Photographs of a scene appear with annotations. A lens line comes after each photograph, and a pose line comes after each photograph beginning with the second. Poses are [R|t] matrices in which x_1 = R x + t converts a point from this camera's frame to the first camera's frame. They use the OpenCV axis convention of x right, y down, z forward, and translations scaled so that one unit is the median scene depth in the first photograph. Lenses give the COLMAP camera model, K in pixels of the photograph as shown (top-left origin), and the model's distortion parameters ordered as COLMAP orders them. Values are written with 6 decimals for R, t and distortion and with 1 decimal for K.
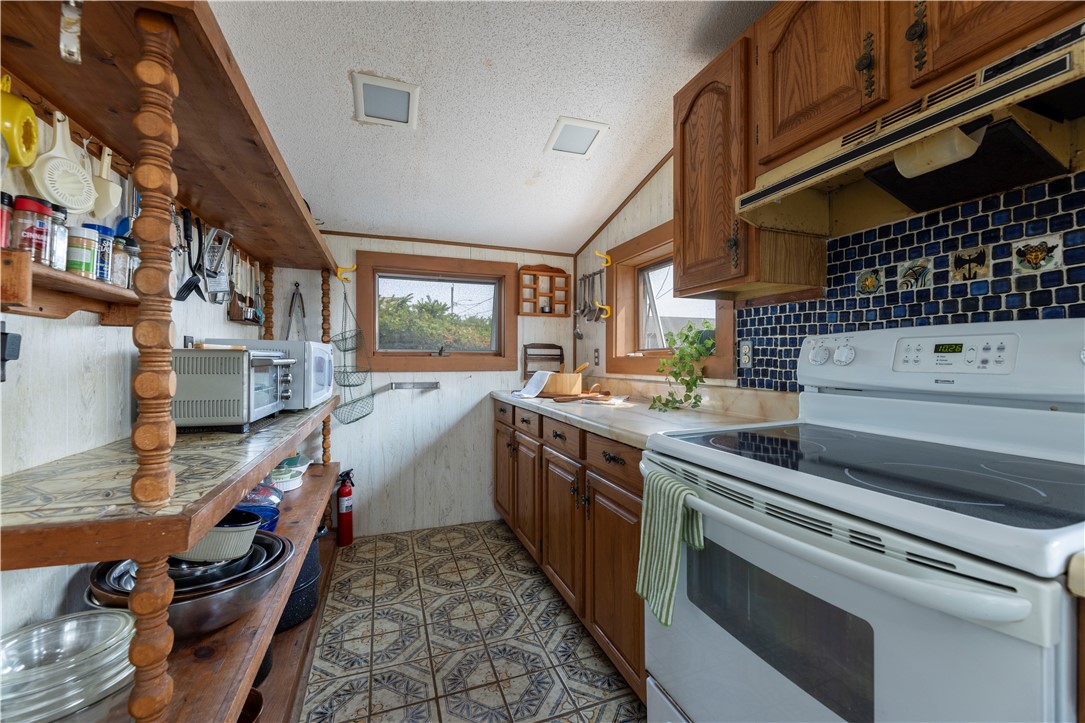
lens RADIAL K [[430.6, 0, 542.5], [0, 430.6, 361.5], [0, 0, 1]] dist [-0.000855, -0.000313]
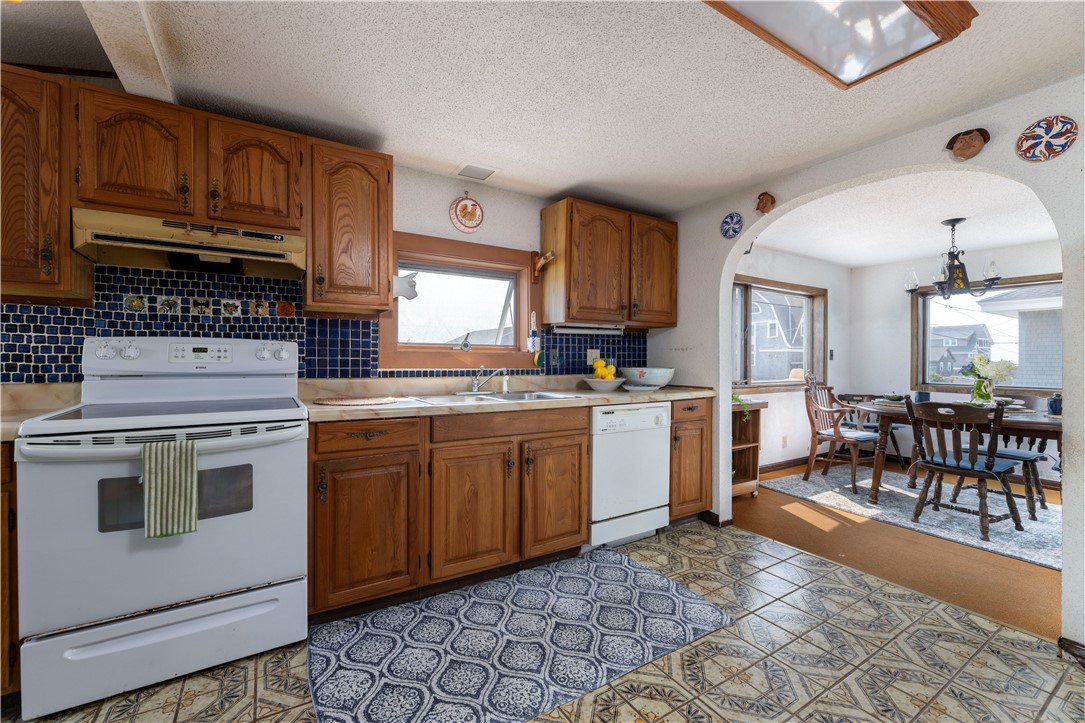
lens RADIAL K [[454.4, 0, 542.5], [0, 454.4, 361.5], [0, 0, 1]] dist [0.000642, -0.000018]
pose [[-0.207211, -0.004710, 0.978285, -0.690575], [-0.000319, 0.999989, 0.004747, 0.004977], [-0.978296, 0.000672, -0.207210, -0.030617]]
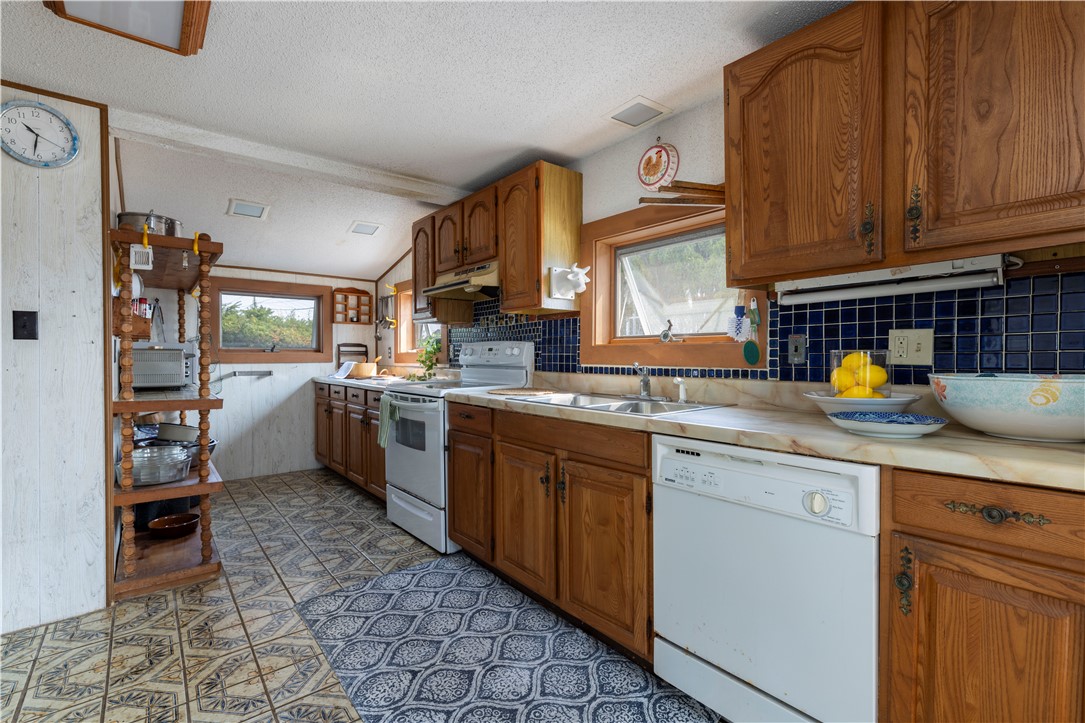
lens RADIAL K [[494.8, 0, 542.5], [0, 494.8, 361.5], [0, 0, 1]] dist [0.000197, -0.000162]
pose [[0.947395, -0.006542, 0.320000, 0.113443], [0.004079, 0.999957, 0.008367, 0.011711], [-0.320041, -0.006621, 0.947381, -1.162336]]
